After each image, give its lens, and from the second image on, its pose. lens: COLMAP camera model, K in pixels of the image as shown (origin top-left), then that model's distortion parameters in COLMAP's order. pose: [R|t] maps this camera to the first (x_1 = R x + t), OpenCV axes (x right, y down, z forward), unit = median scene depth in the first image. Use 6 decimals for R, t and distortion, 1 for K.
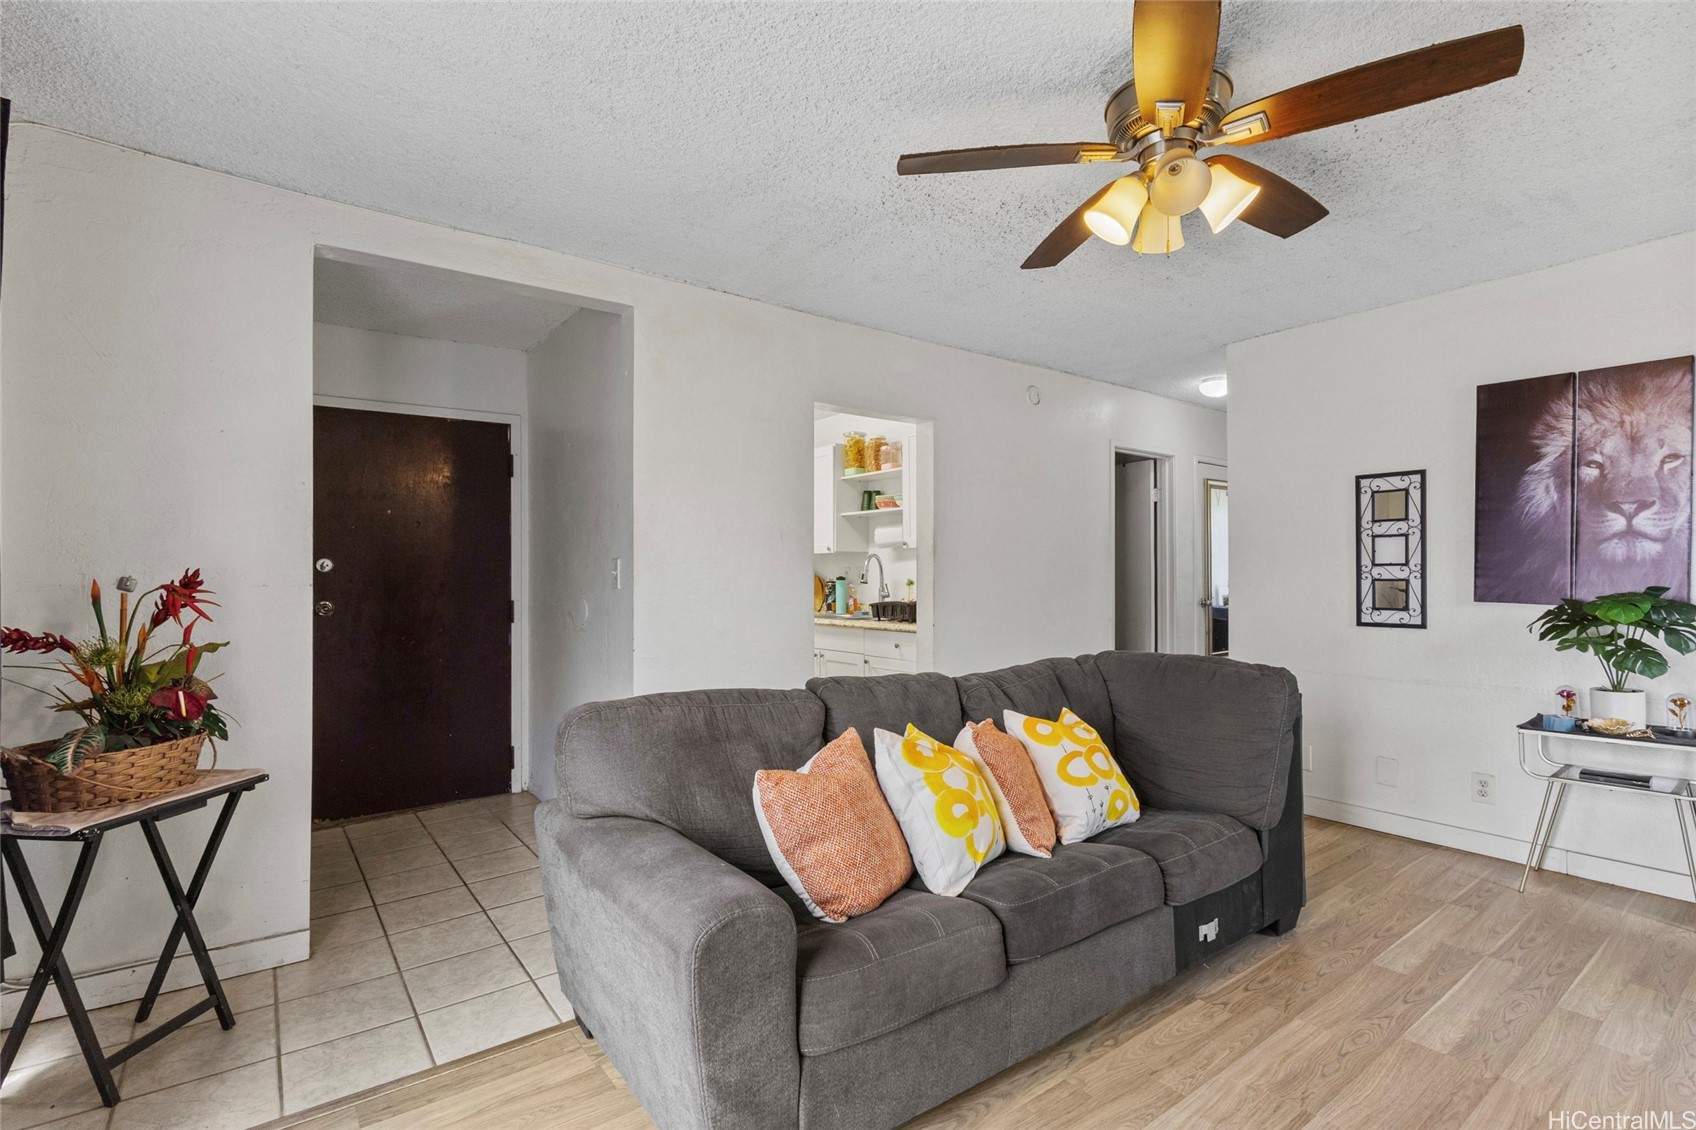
lens RADIAL K [[795.4, 0, 847.2], [0, 795.4, 576.1], [0, 0, 1]] dist [-0.001635, 0.001640]
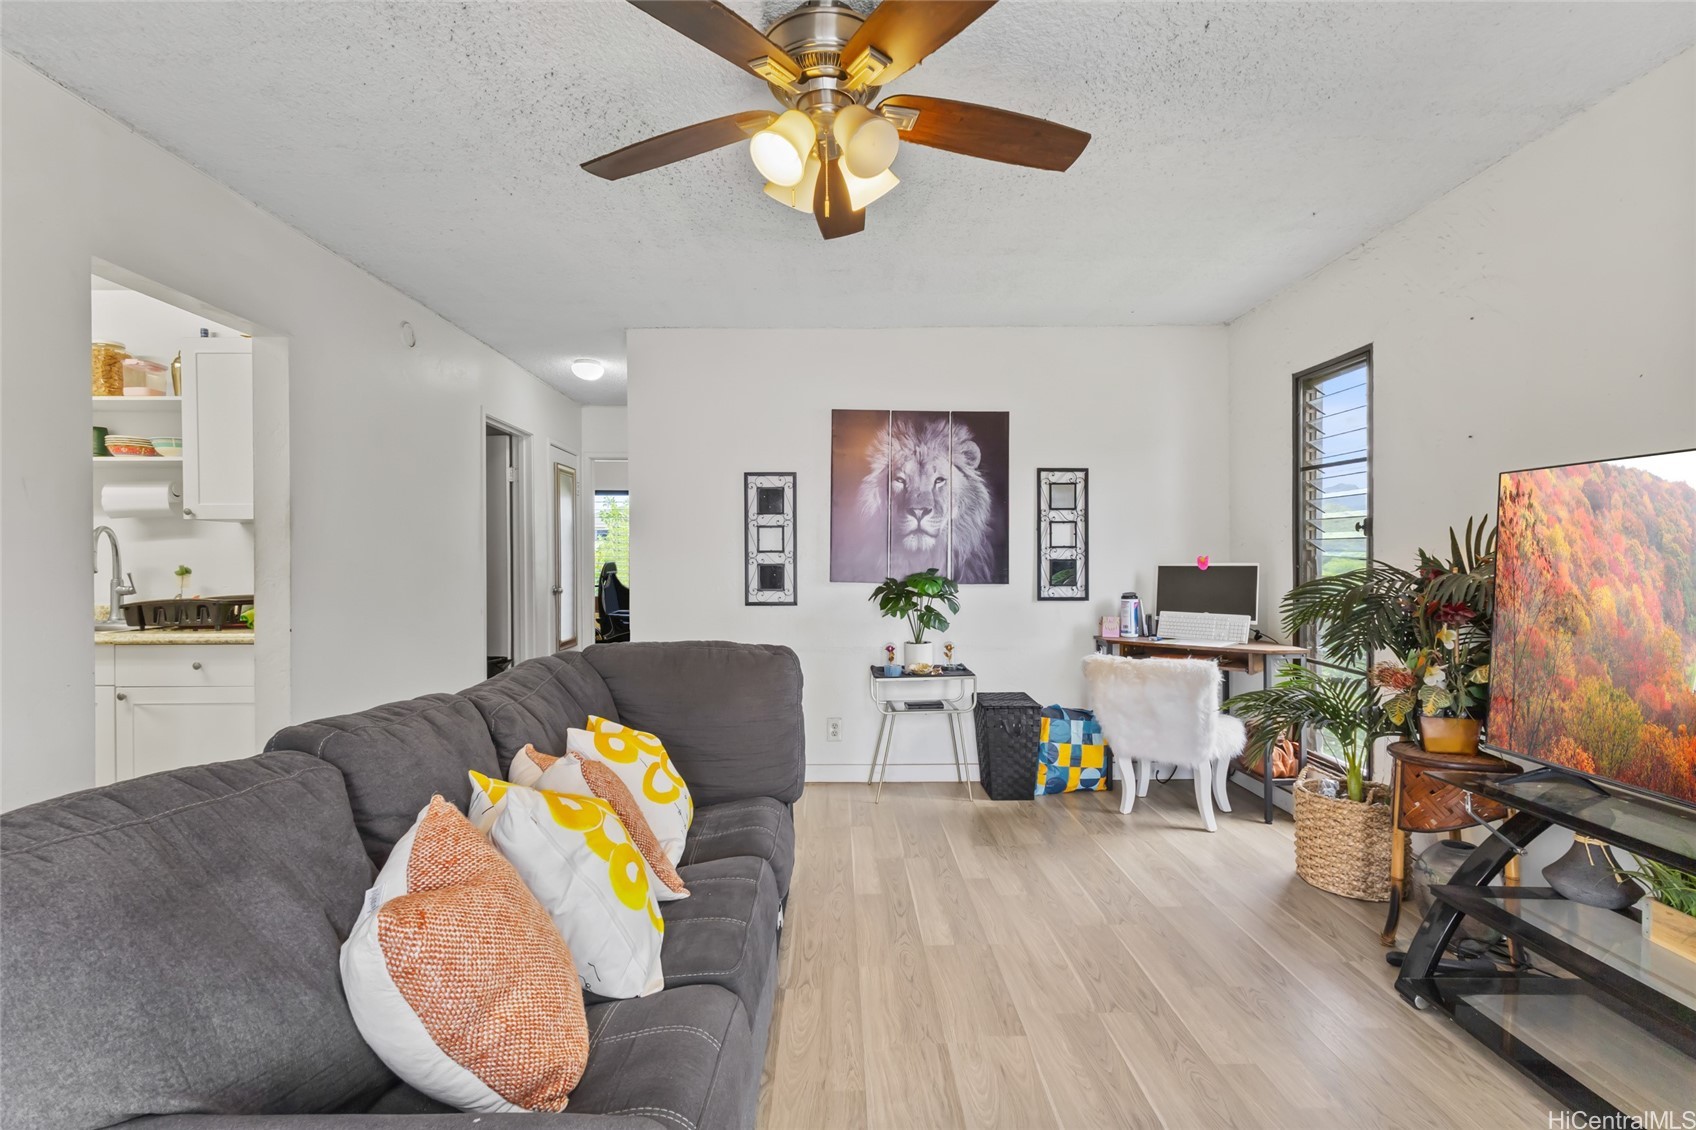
lens RADIAL K [[787.9, 0, 850.8], [0, 787.9, 572.9], [0, 0, 1]] dist [0.001006, 0.000588]
pose [[0.594844, -0.008802, 0.803793, -0.199729], [0.001023, 0.999948, 0.010193, 0.005926], [-0.803840, -0.005241, 0.594822, 0.249224]]
